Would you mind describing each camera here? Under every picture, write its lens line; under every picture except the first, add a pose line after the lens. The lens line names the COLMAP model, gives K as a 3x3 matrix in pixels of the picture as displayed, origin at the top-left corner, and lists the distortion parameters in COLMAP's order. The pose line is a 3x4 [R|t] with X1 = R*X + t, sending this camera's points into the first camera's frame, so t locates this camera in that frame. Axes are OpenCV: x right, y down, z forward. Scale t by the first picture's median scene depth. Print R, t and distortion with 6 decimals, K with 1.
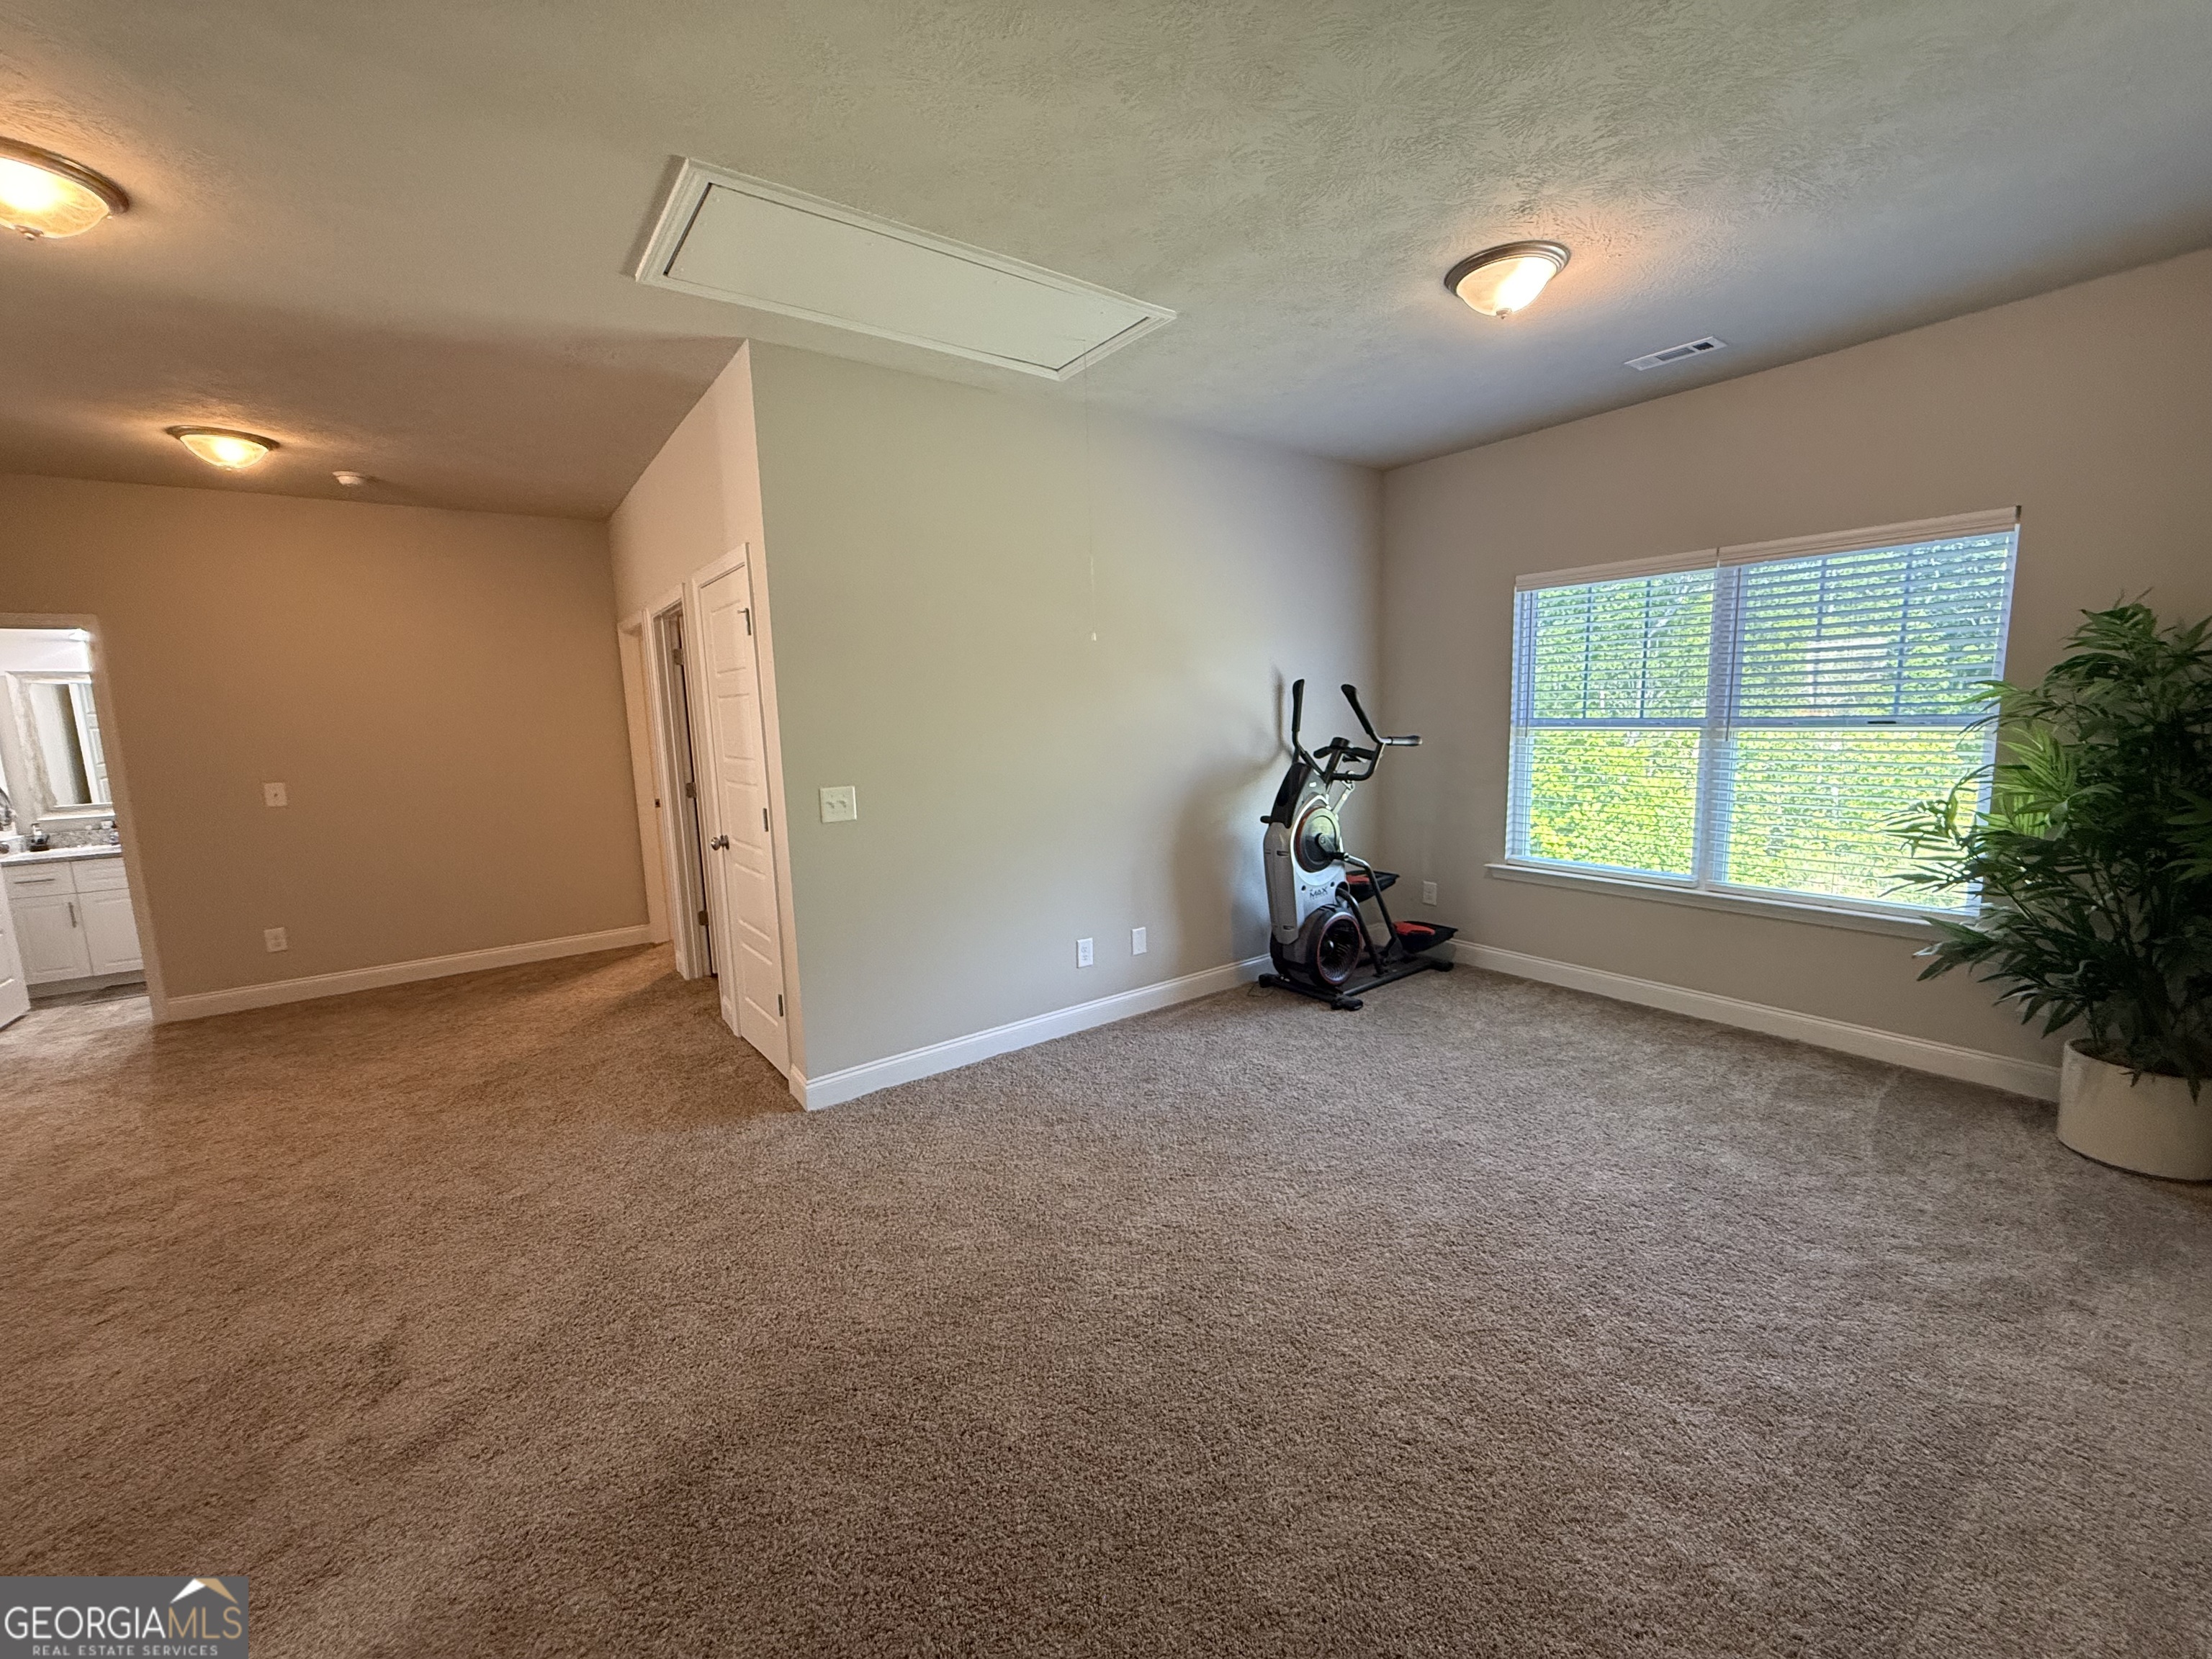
lens RADIAL K [[885.3, 0, 1102.2], [0, 885.3, 831.9], [0, 0, 1]] dist [-0.000802, 0.000615]
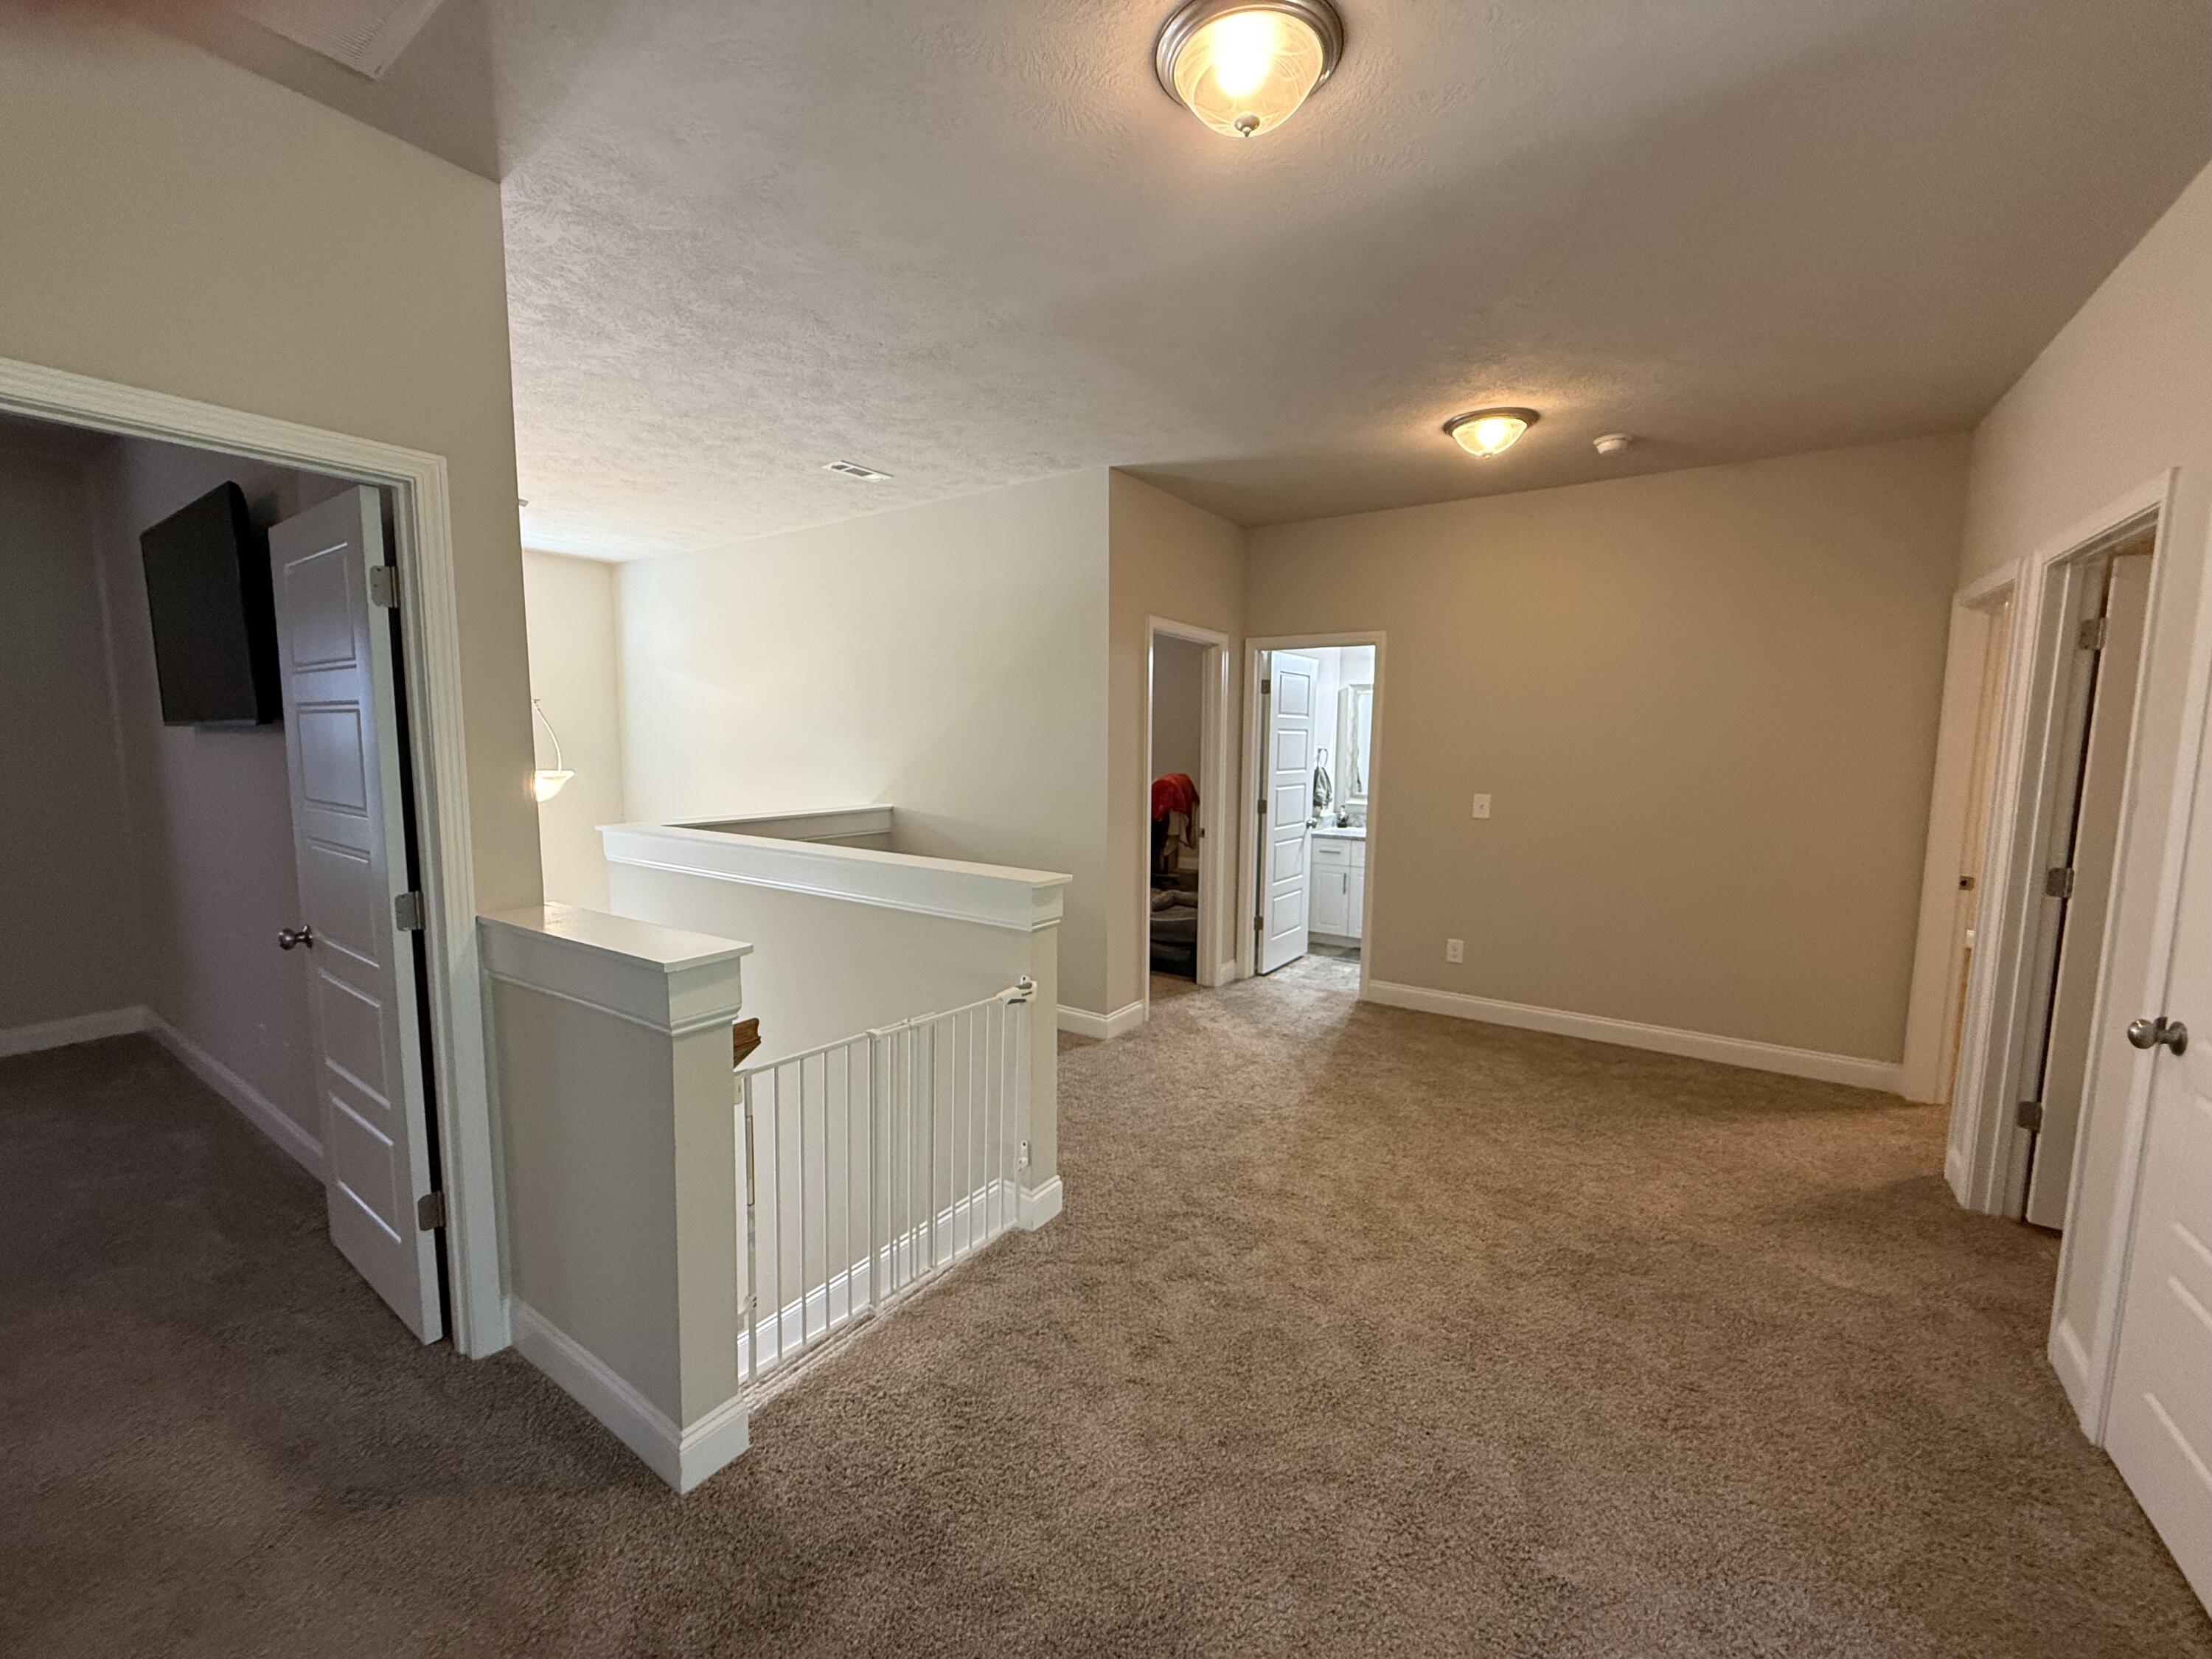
lens RADIAL K [[885.3, 0, 1100.2], [0, 885.3, 832.2], [0, 0, 1]] dist [-0.000802, 0.000615]
pose [[0.340779, 0.138136, -0.929940, -0.193895], [-0.150897, 0.984359, 0.090924, -0.044344], [0.927955, 0.109340, 0.356293, 0.306660]]
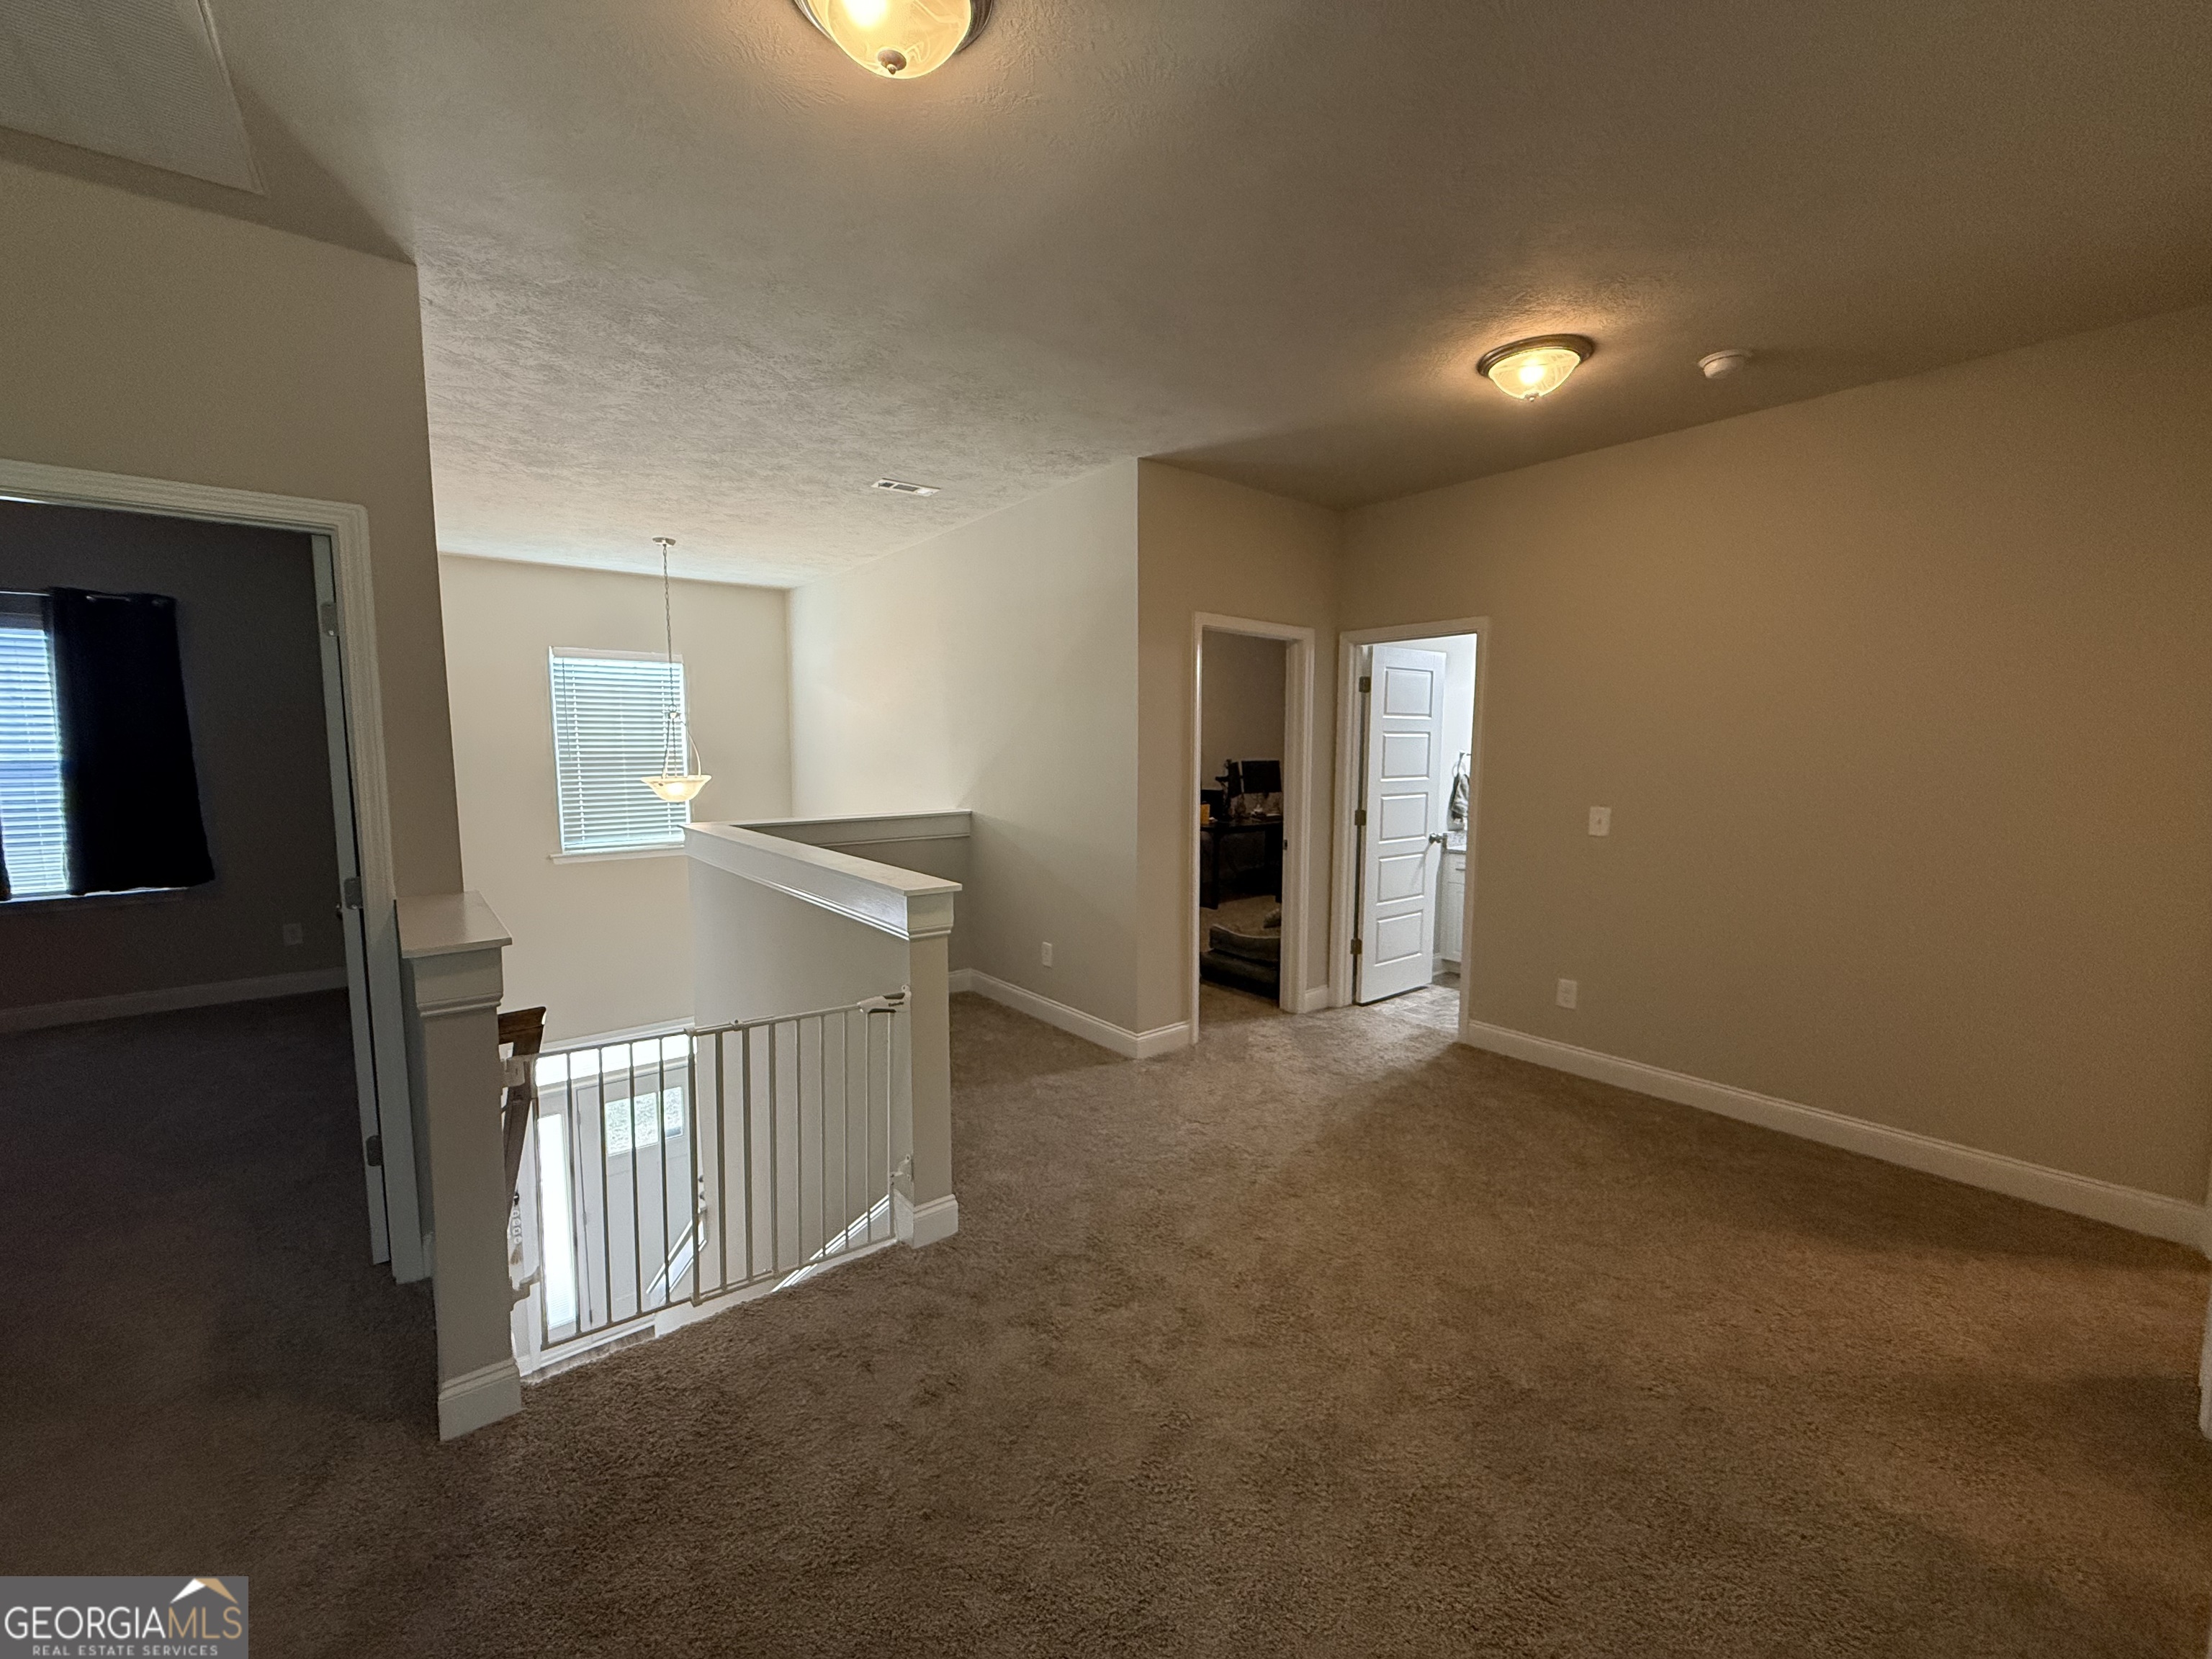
lens RADIAL K [[885.3, 0, 1092.1], [0, 885.3, 831.6], [0, 0, 1]] dist [-0.000802, 0.000615]
pose [[0.051447, 0.134038, -0.989640, -0.183136], [-0.141028, 0.981997, 0.125671, -0.078085], [0.988668, 0.133101, 0.069424, 0.557692]]
